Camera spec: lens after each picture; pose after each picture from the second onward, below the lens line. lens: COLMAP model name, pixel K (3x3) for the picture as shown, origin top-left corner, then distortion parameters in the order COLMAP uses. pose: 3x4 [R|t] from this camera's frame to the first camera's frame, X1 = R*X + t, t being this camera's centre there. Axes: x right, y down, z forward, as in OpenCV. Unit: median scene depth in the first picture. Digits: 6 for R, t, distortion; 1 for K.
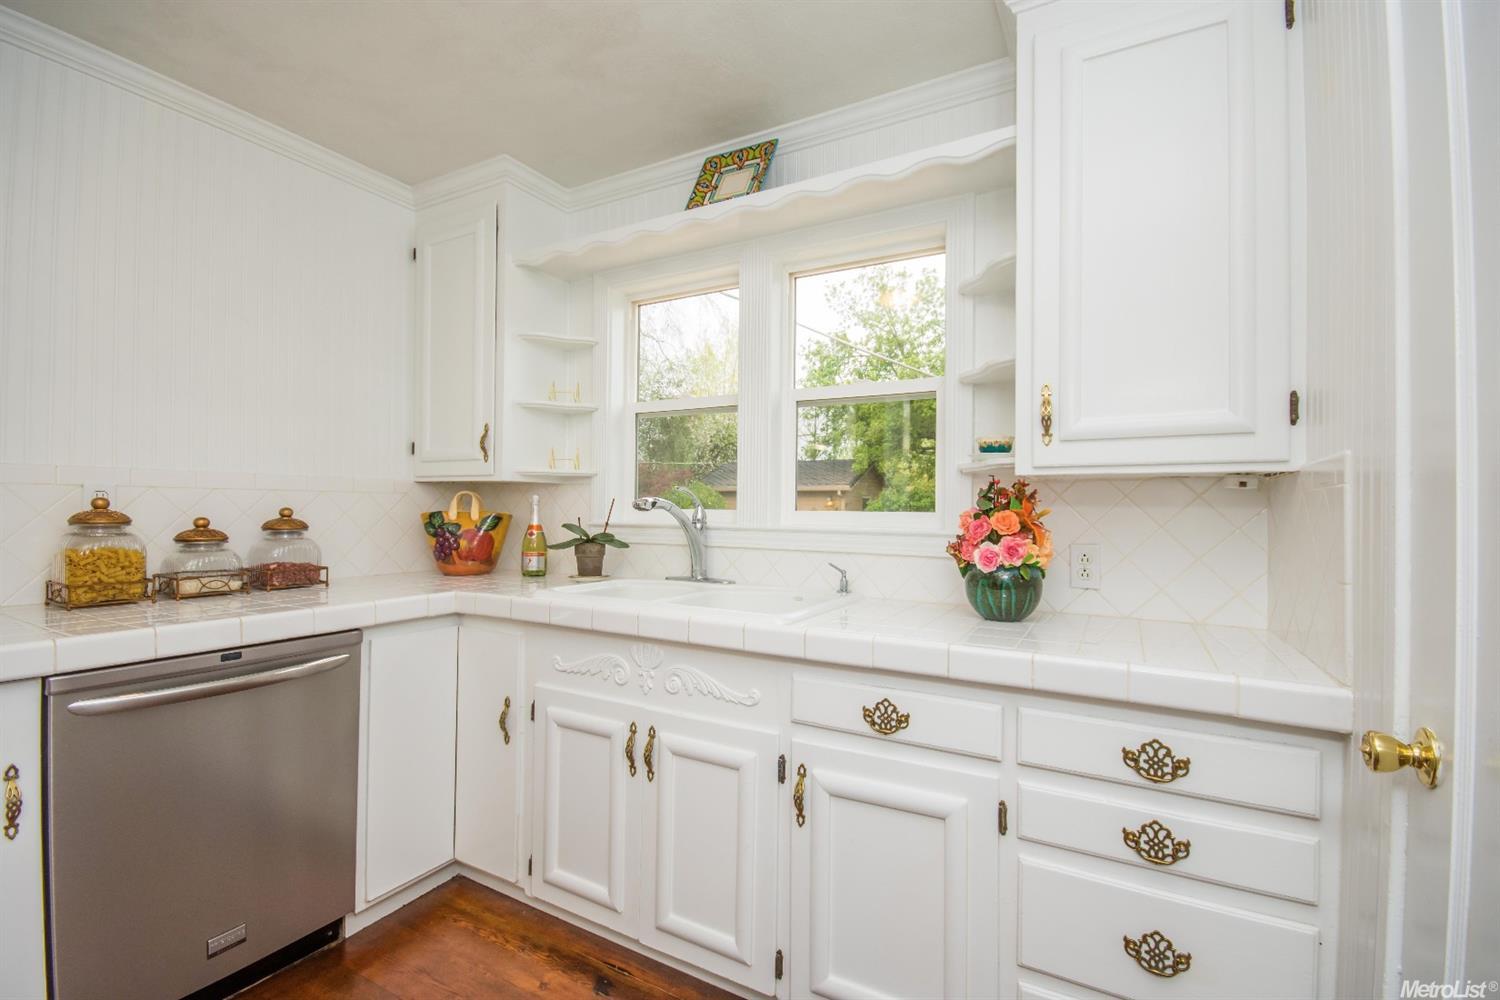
lens RADIAL K [[657.1, 0, 759.0], [0, 657.1, 503.4], [0, 0, 1]] dist [0.000543, 0.000061]
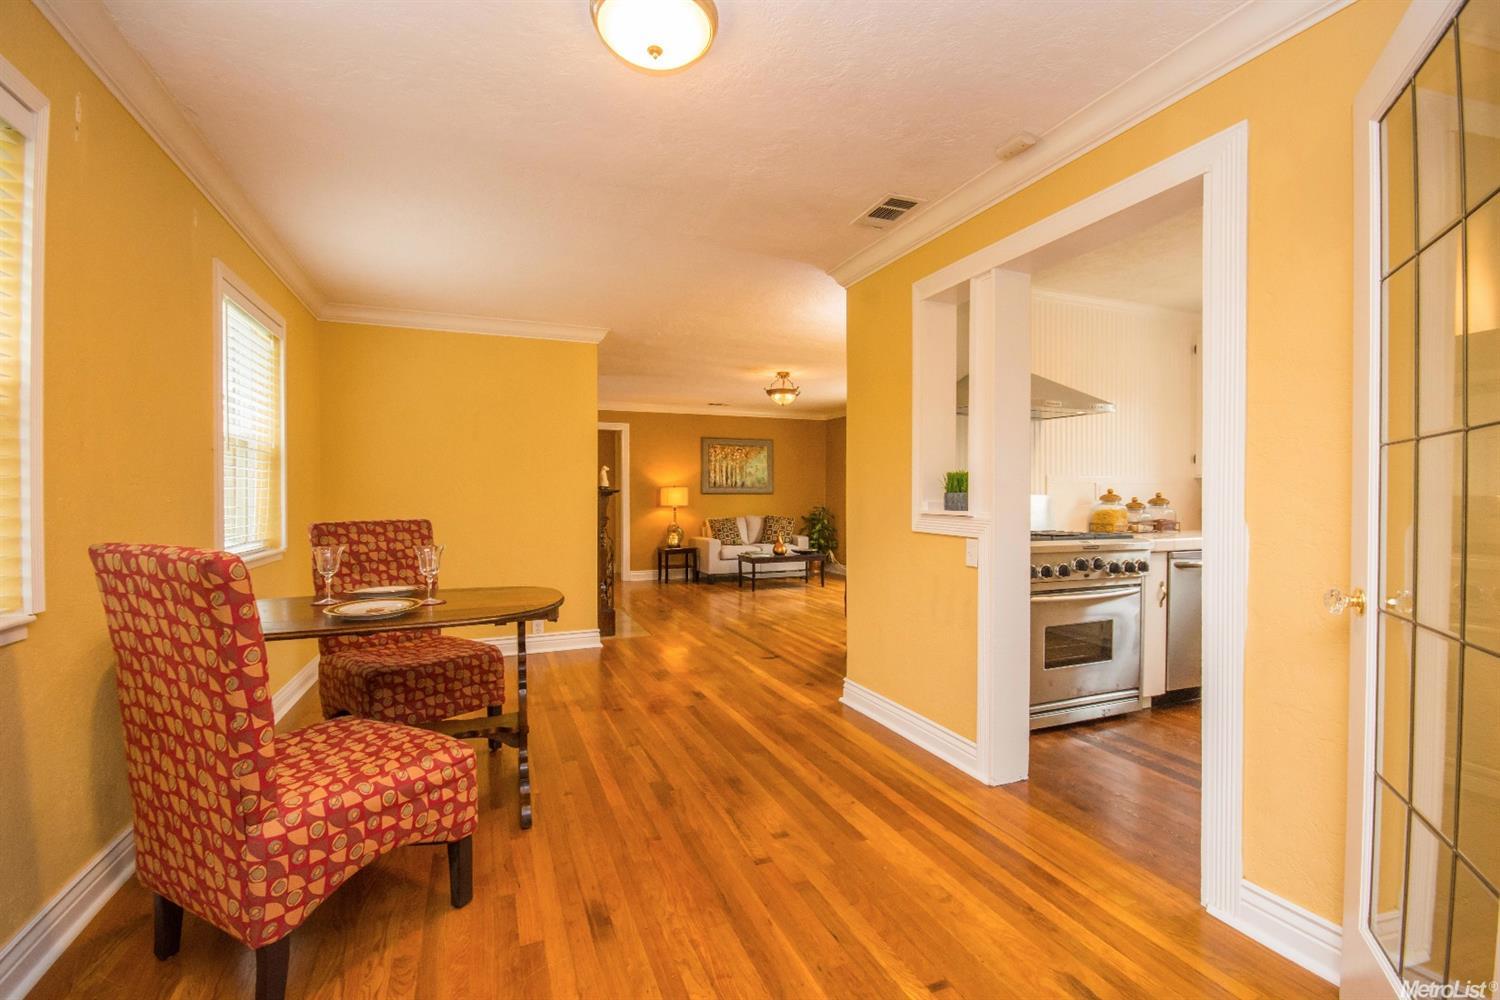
lens RADIAL K [[657.1, 0, 759.0], [0, 657.1, 503.4], [0, 0, 1]] dist [0.000543, 0.000061]
pose [[0.784368, -0.004548, -0.620279, -0.434674], [0.013237, 0.999868, 0.009407, 0.004438], [0.620154, -0.015589, 0.784325, -1.397906]]
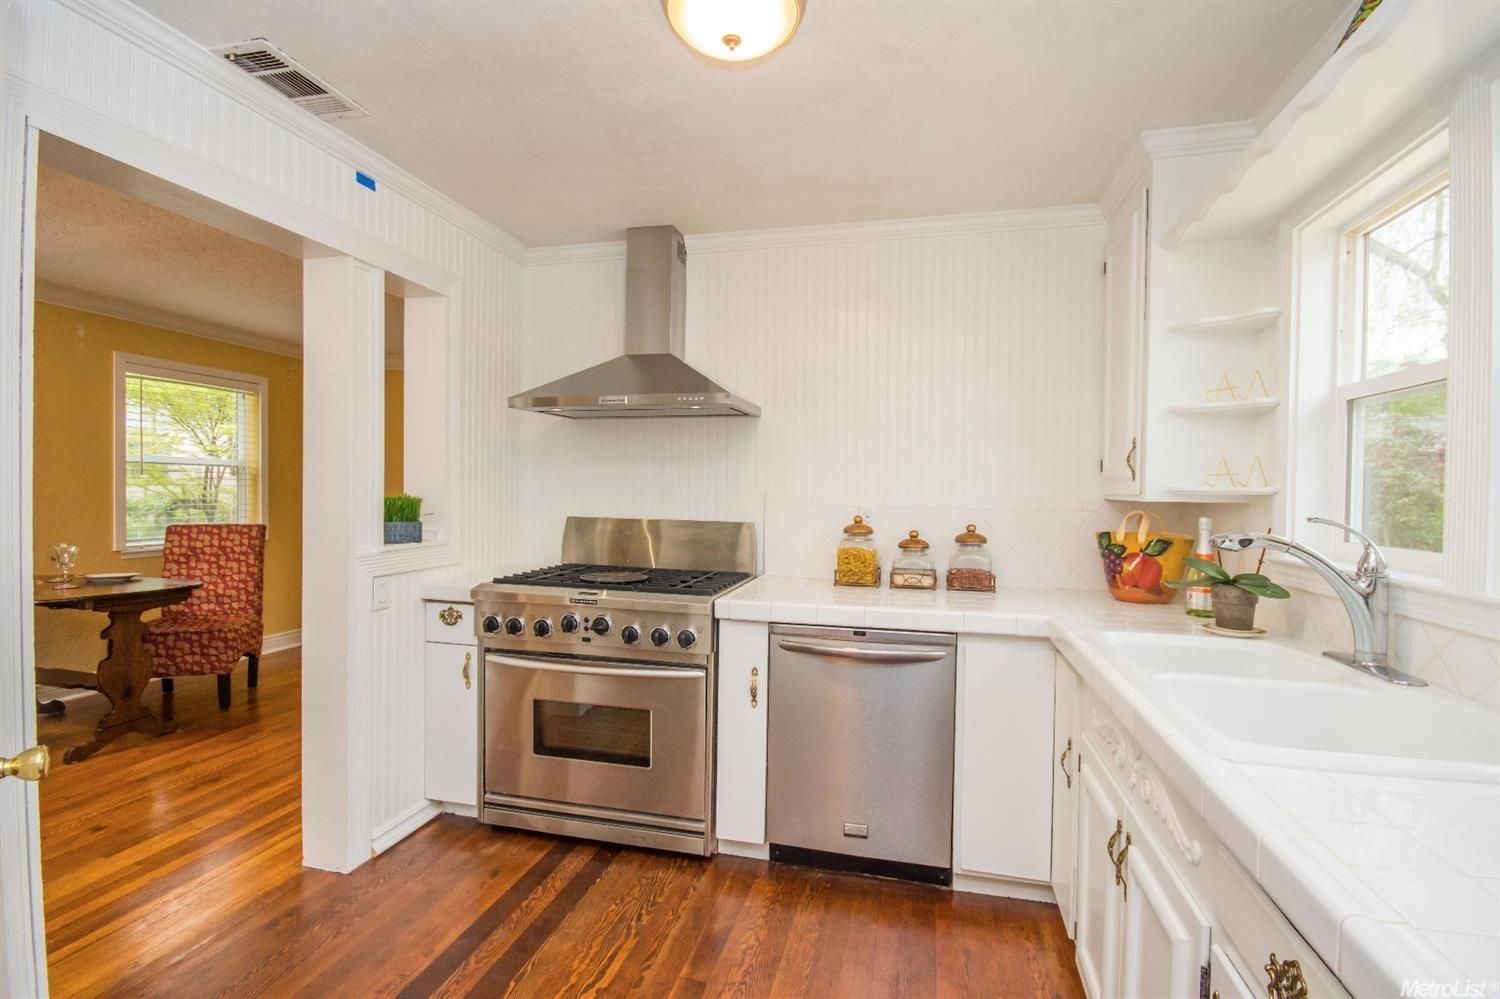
lens RADIAL K [[664.1, 0, 758.2], [0, 664.1, 504.6], [0, 0, 1]] dist [0.002955, -0.000349]
pose [[0.262053, 0.014494, -0.964945, 0.379462], [-0.002253, 0.999894, 0.014407, -0.048095], [0.965051, -0.001602, 0.262058, 0.297386]]
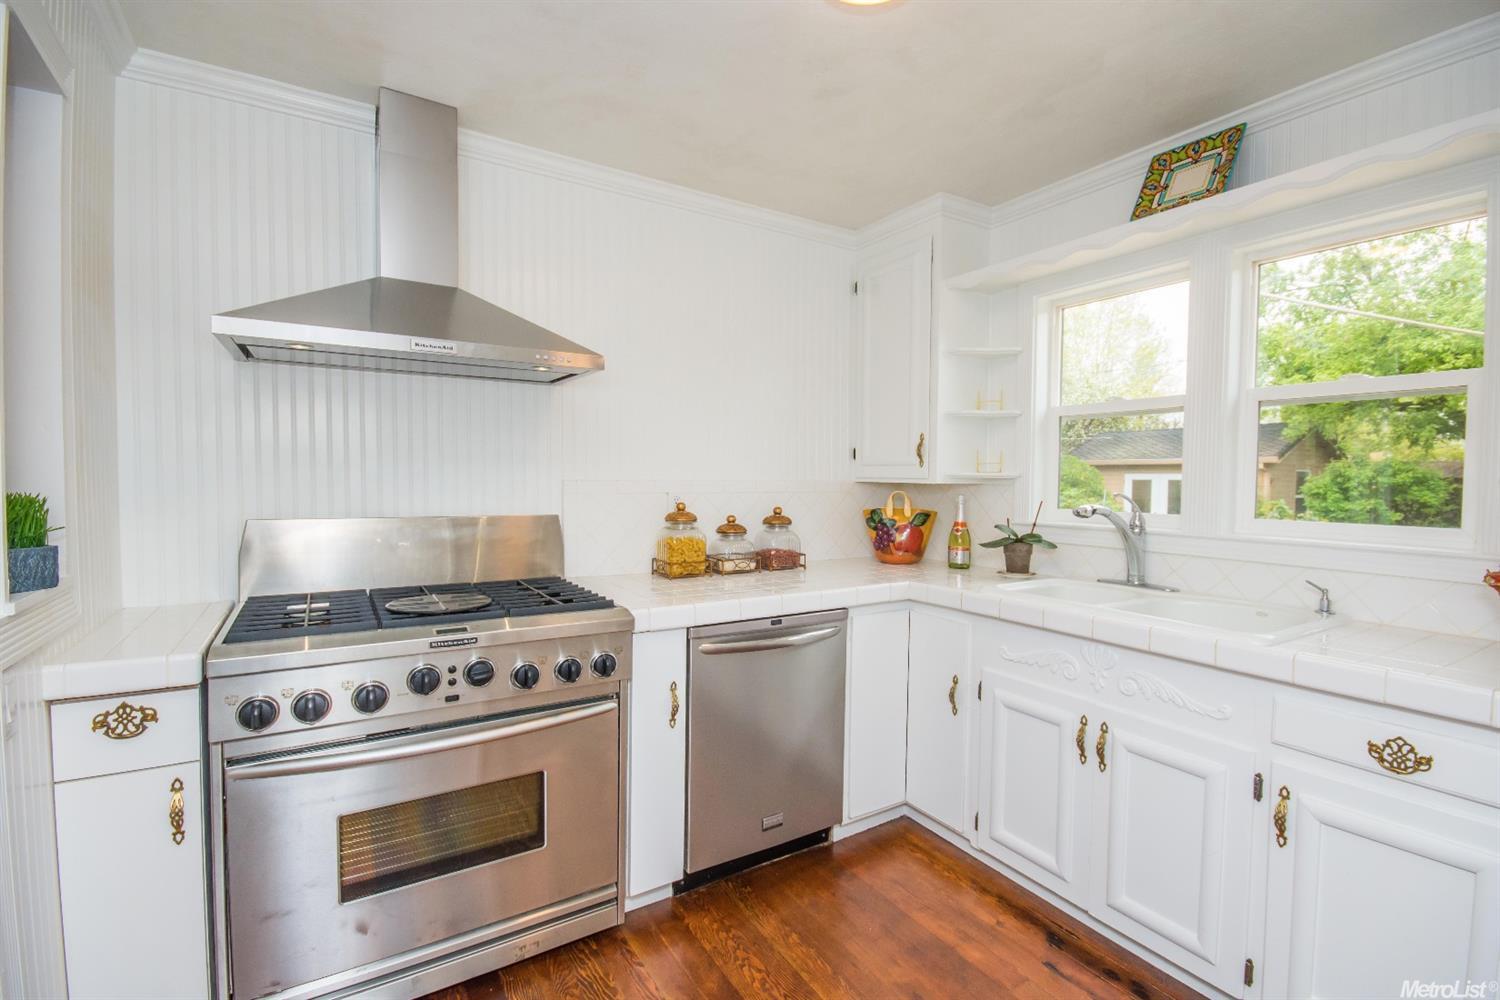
lens RADIAL K [[678.9, 0, 762.4], [0, 678.9, 503.5], [0, 0, 1]] dist [-0.001400, -0.000436]
pose [[0.875423, 0.015326, -0.483114, -0.098094], [0.004537, 0.999193, 0.039919, -0.055193], [0.483336, -0.037138, 0.874647, -0.192307]]
